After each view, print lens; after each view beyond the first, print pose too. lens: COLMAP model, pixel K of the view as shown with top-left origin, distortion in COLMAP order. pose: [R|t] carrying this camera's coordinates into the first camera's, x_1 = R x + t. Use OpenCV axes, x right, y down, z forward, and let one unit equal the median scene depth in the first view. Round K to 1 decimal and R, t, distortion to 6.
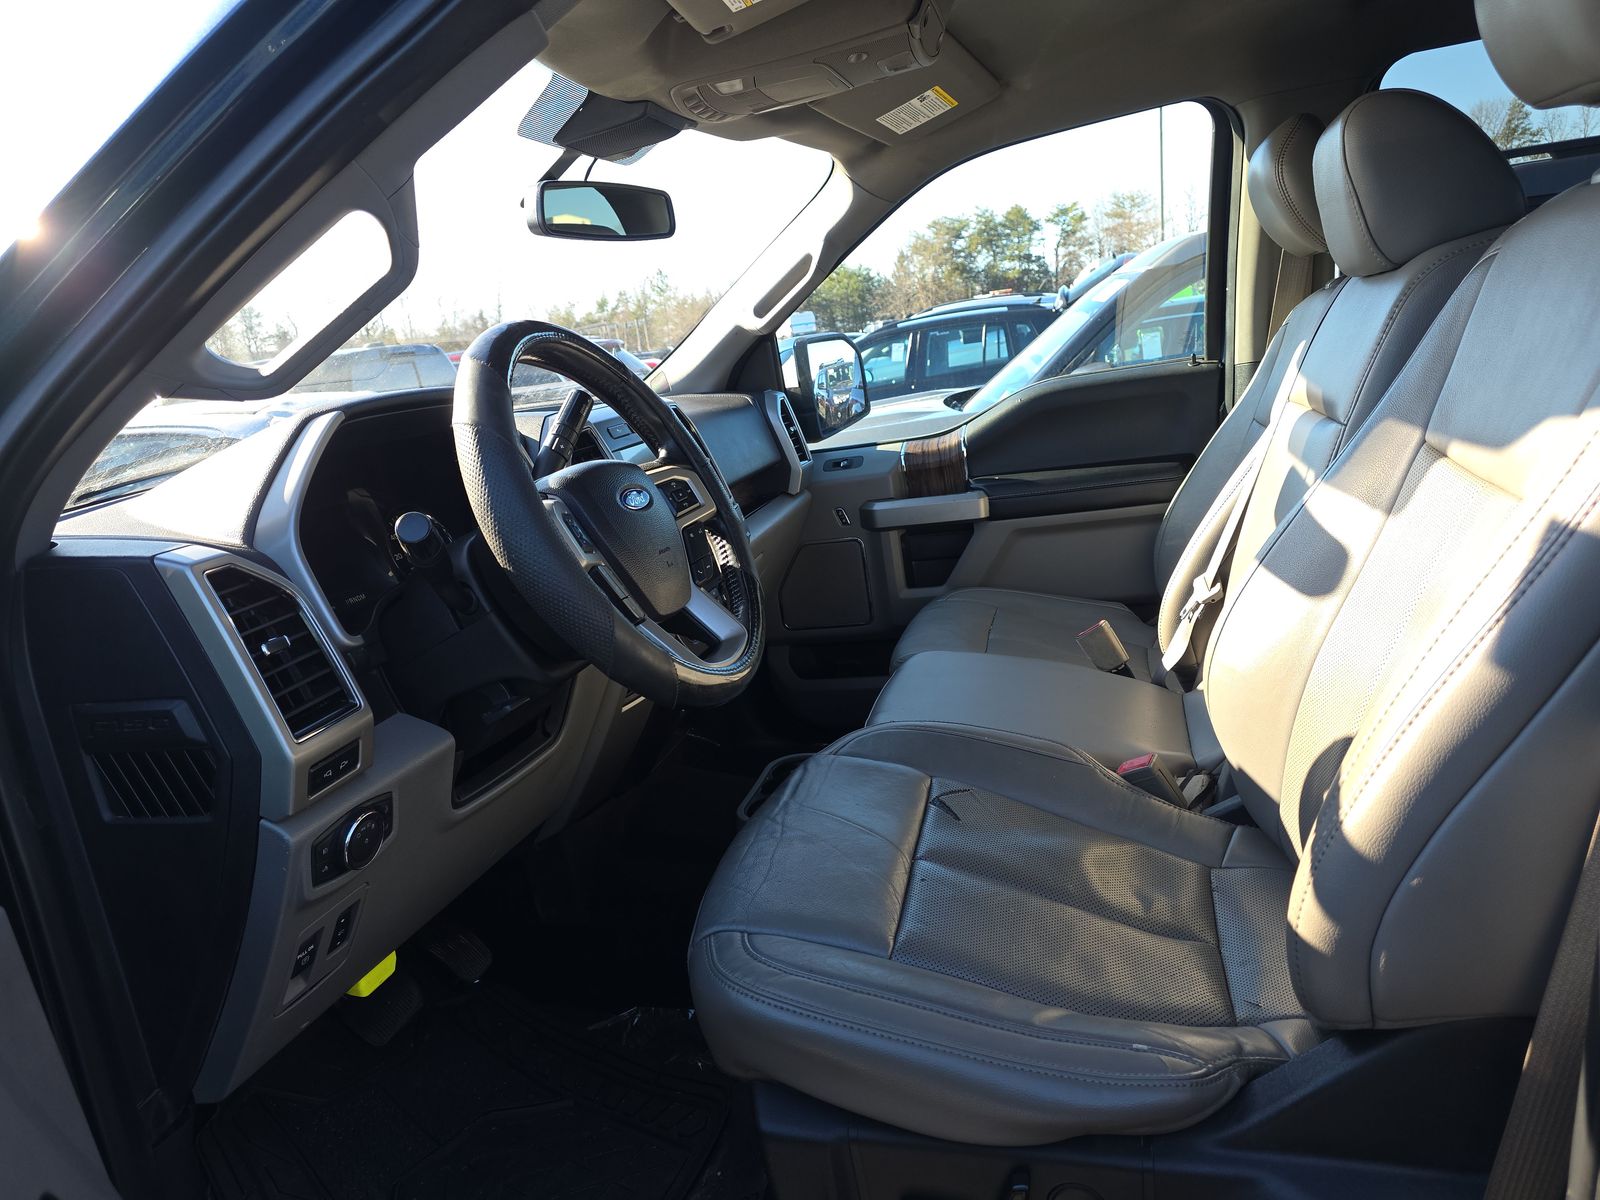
lens RADIAL K [[1086.3, 0, 764.9], [0, 1086.3, 605.6], [0, 0, 1]] dist [0.061735, -0.059311]
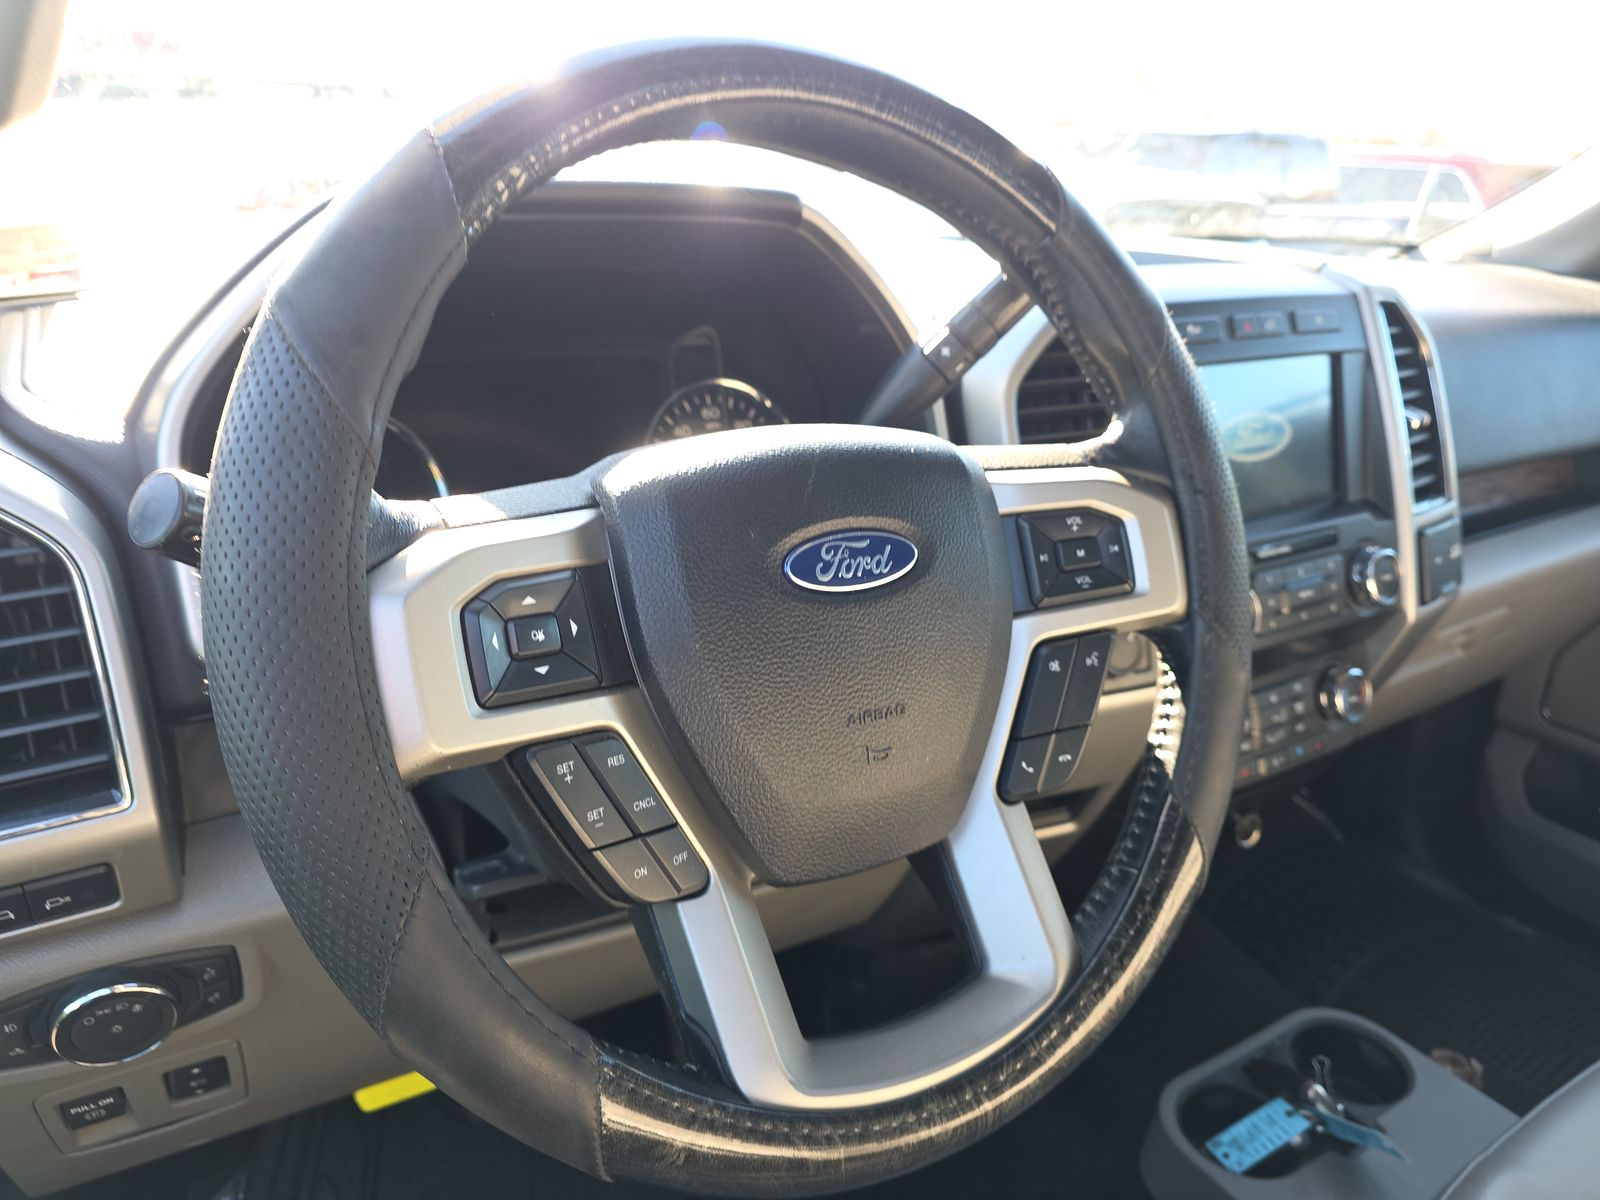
lens RADIAL K [[1086.3, 0, 759.4], [0, 1086.3, 570.1], [0, 0, 1]] dist [0.061735, -0.059311]
pose [[0.722532, 0.363089, -0.588315, 0.054736], [-0.272308, 0.931655, 0.240556, -0.121667], [0.635449, -0.013607, 0.772023, 0.475895]]
